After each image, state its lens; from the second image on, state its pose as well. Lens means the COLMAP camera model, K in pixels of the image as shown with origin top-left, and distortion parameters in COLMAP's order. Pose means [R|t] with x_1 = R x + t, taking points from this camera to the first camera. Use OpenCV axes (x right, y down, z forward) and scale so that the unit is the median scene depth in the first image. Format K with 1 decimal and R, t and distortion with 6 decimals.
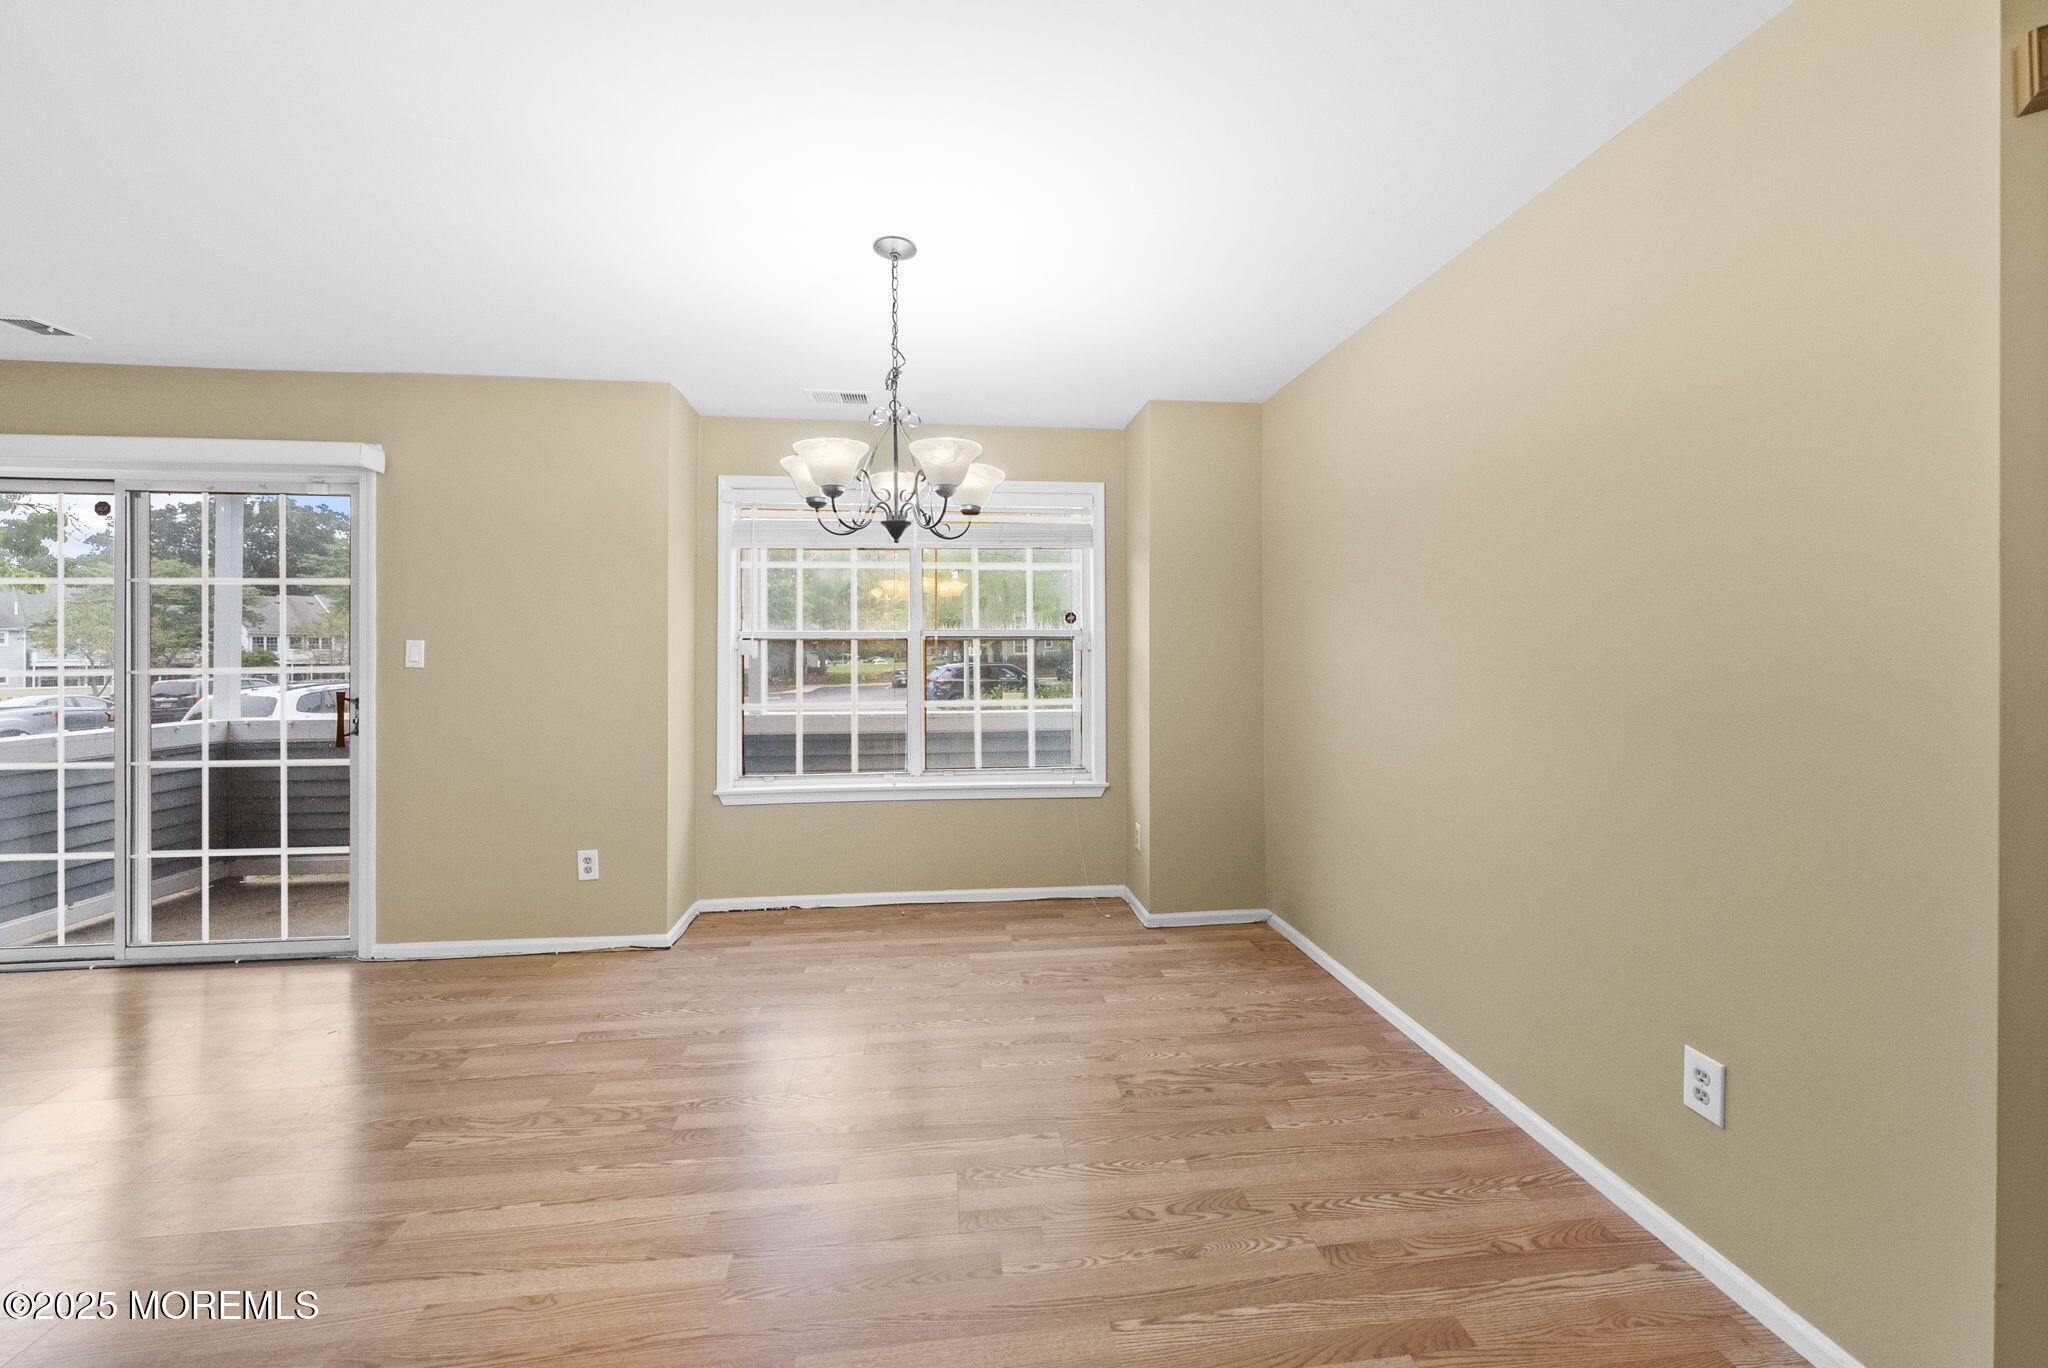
lens RADIAL K [[768.8, 0, 1026.2], [0, 768.8, 648.2], [0, 0, 1]] dist [-0.002686, -0.000145]
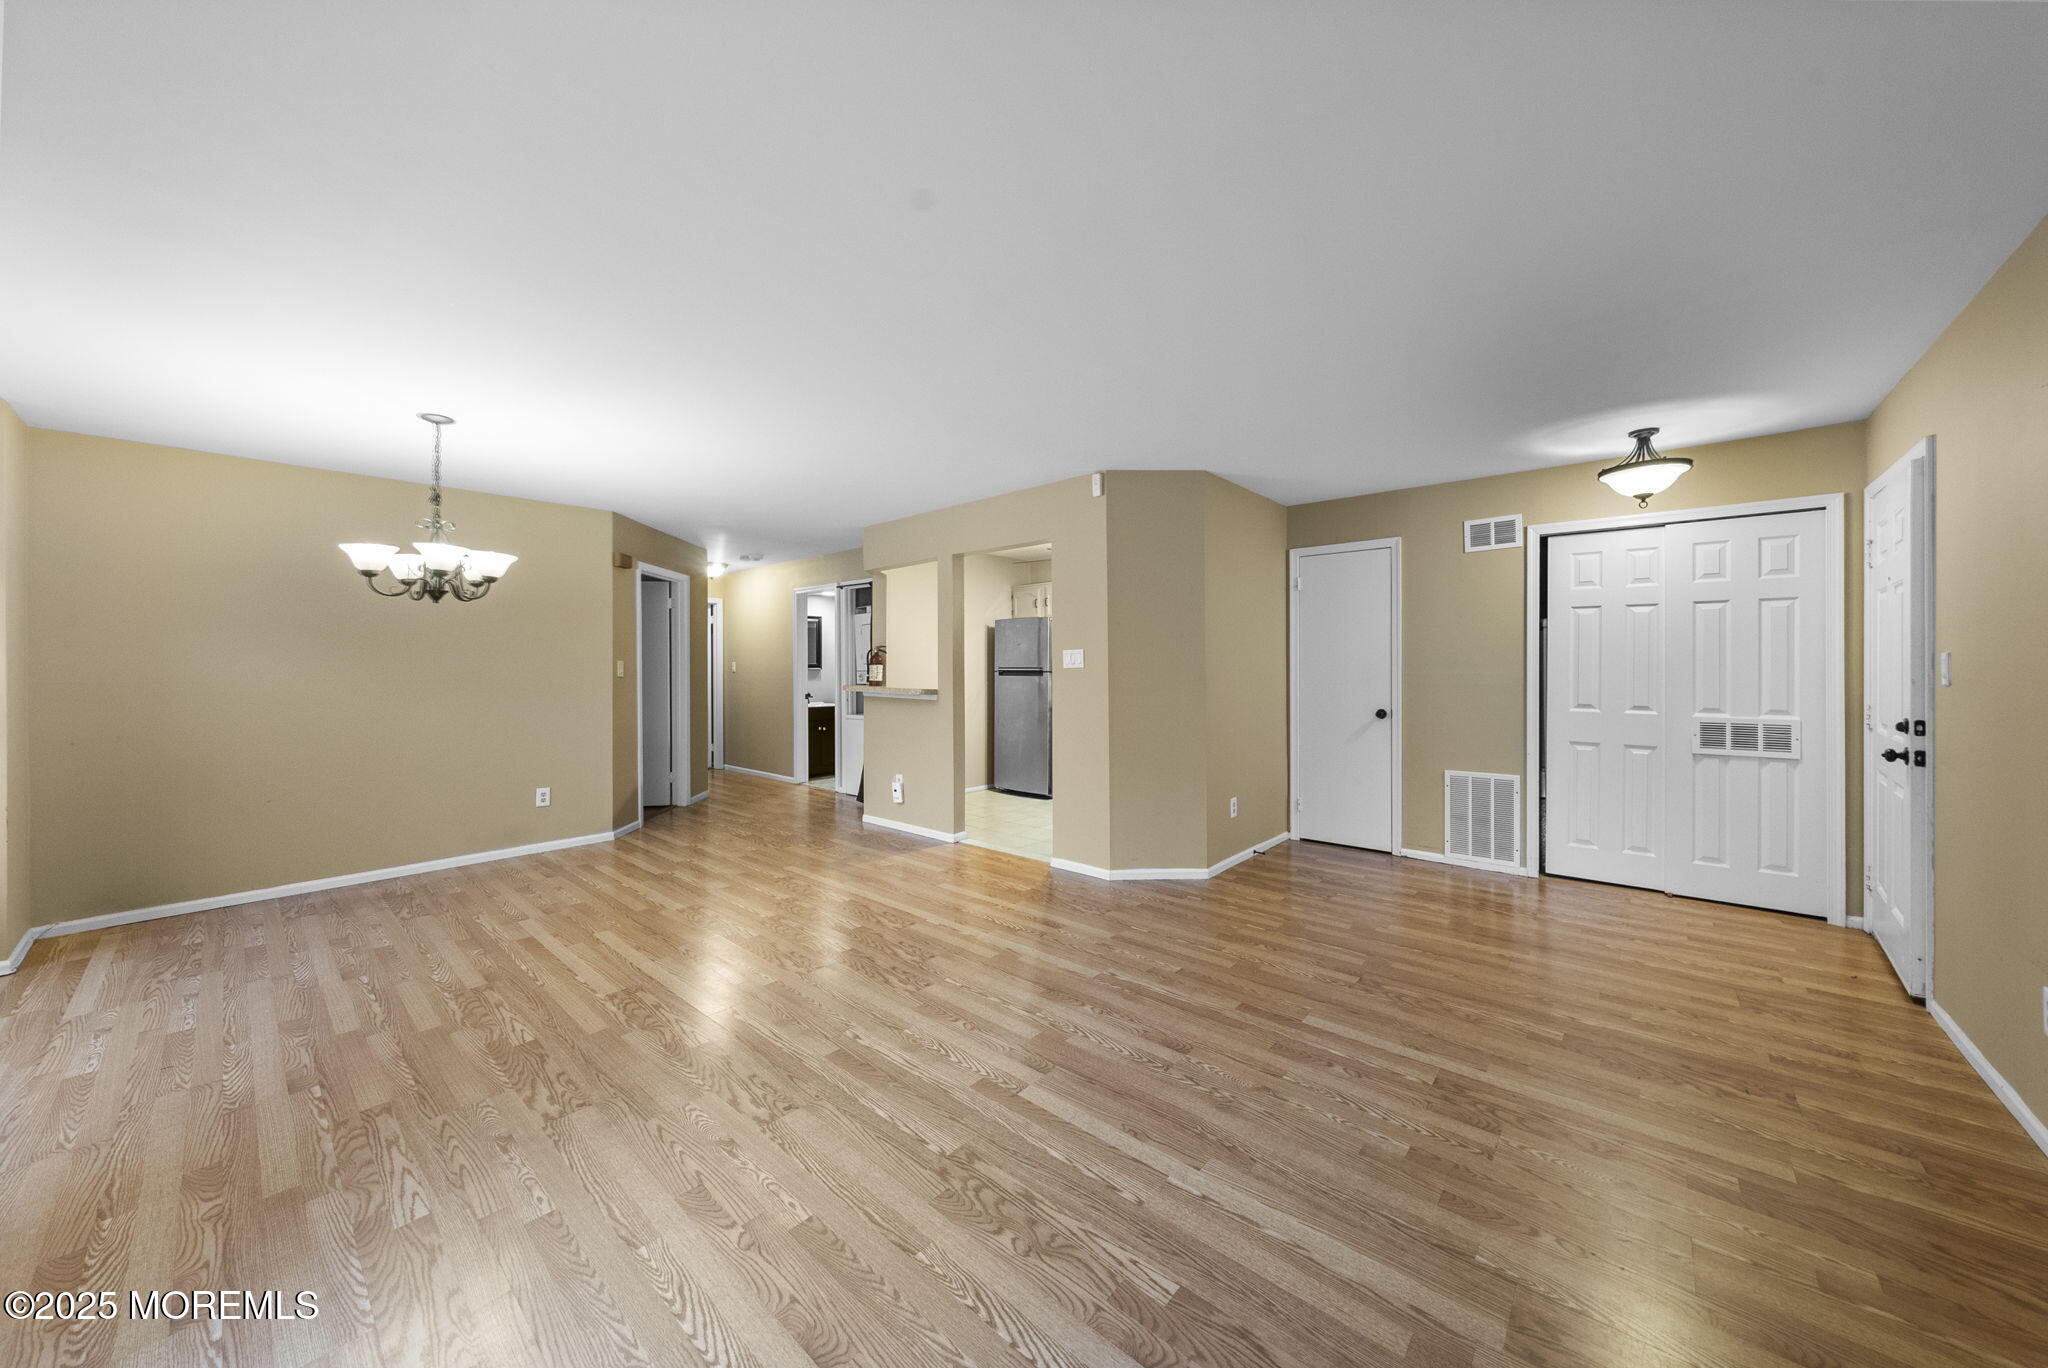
lens RADIAL K [[711.2, 0, 1040.0], [0, 711.2, 664.0], [0, 0, 1]] dist [-0.005229, 0.000714]
pose [[-0.676745, 0.008103, 0.736173, -1.443051], [0.002183, 0.999957, -0.008999, 0.003106], [-0.736214, -0.004483, -0.676734, 0.735985]]
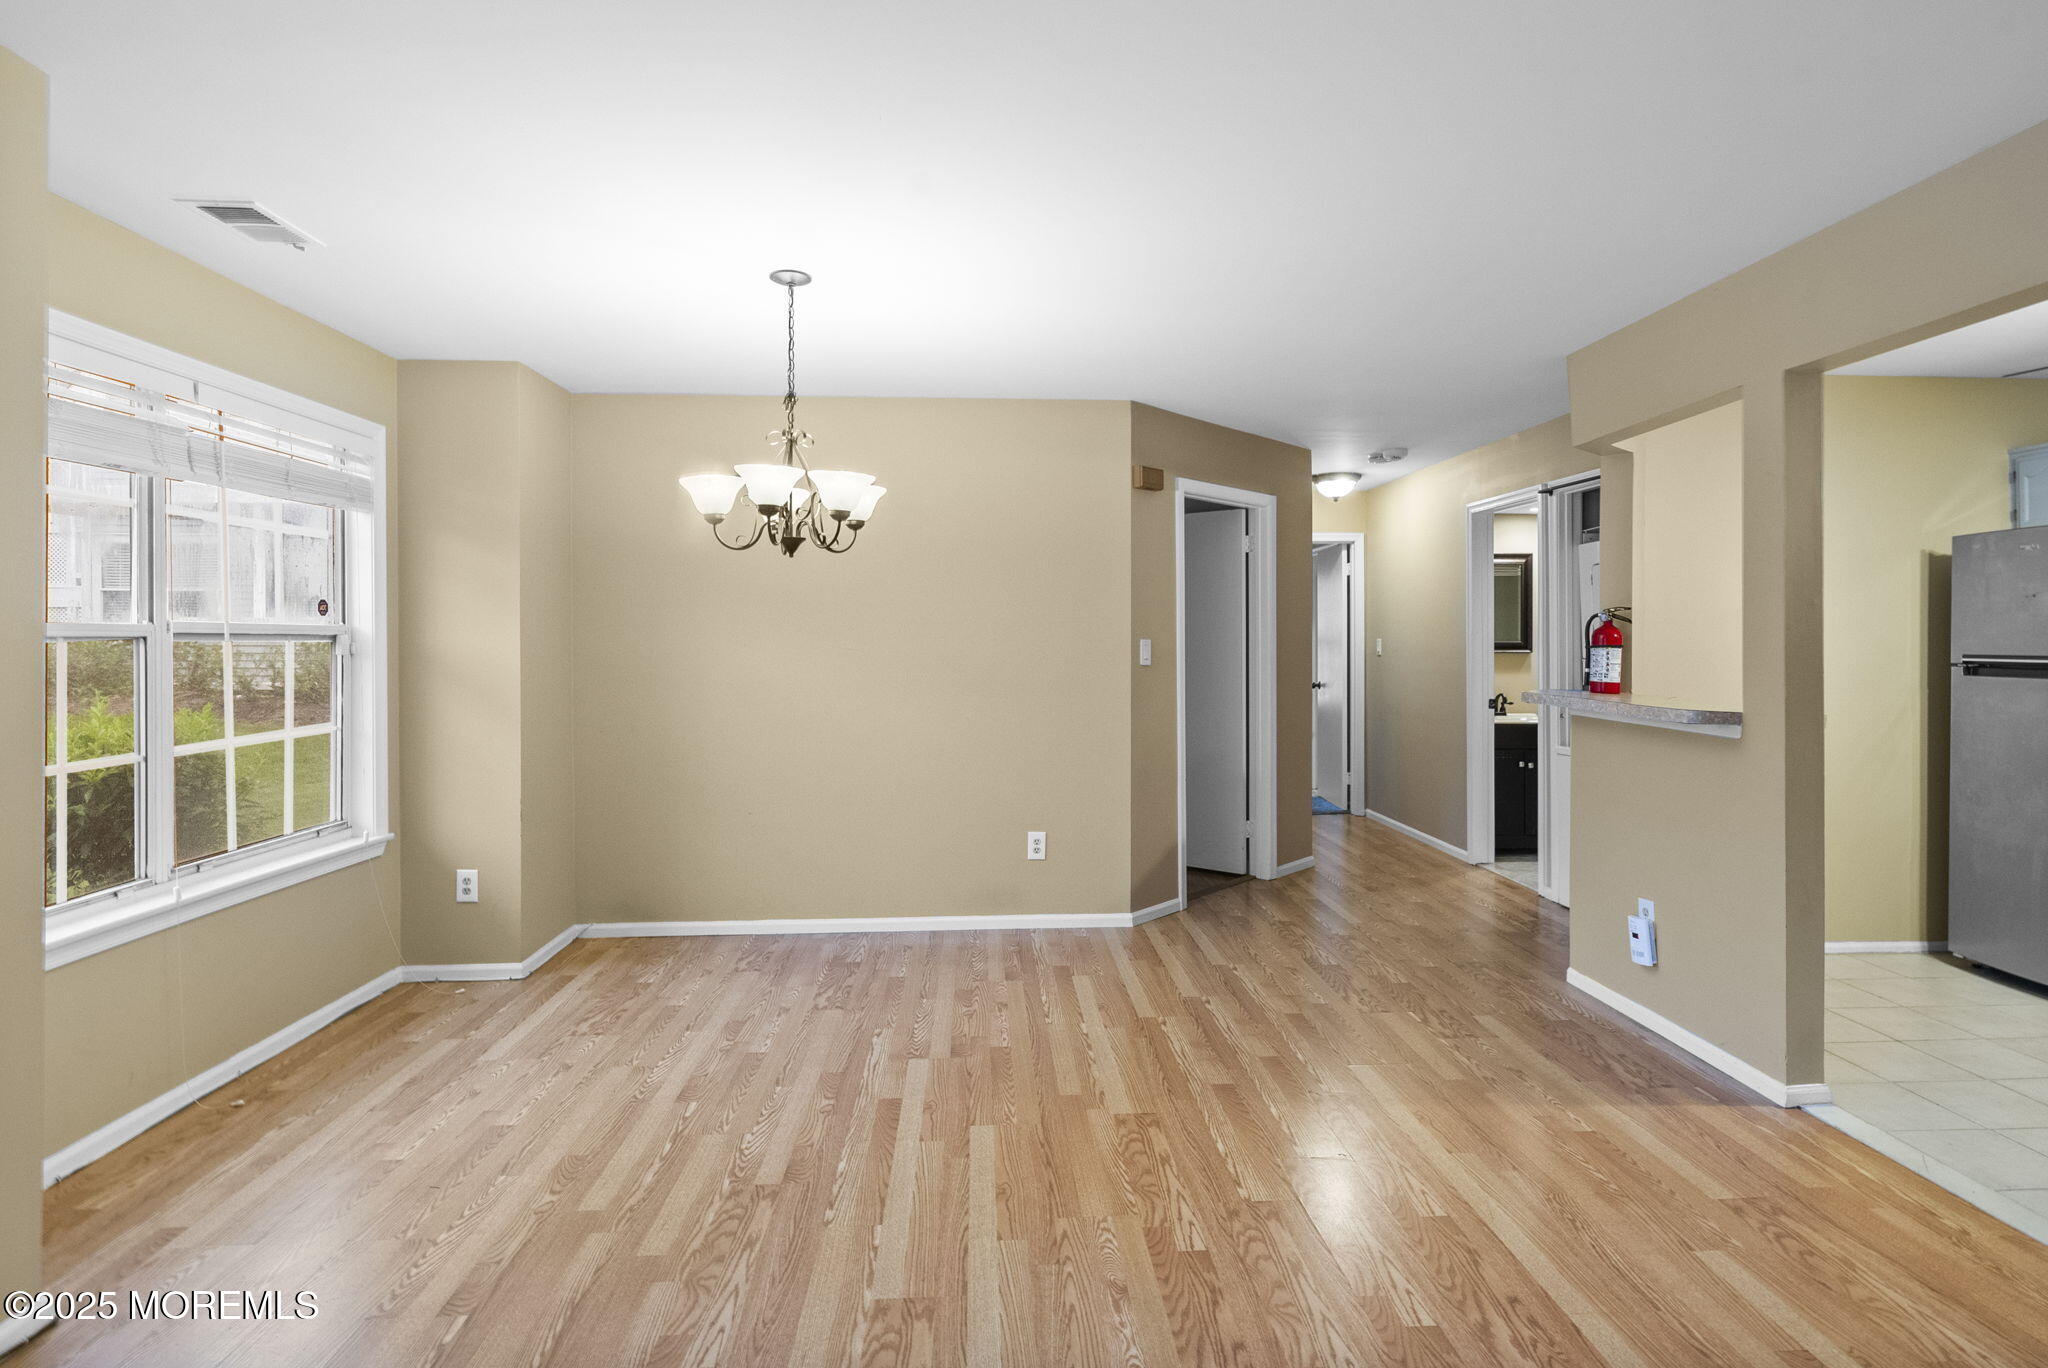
lens RADIAL K [[1061.3, 0, 1039.9], [0, 1061.3, 638.8], [0, 0, 1]] dist [0.004534, 0.000335]
pose [[0.054255, 0.005939, 0.998509, -1.103024], [-0.006024, 0.999966, -0.005620, -0.013385], [-0.998509, -0.005710, 0.054289, 0.399493]]
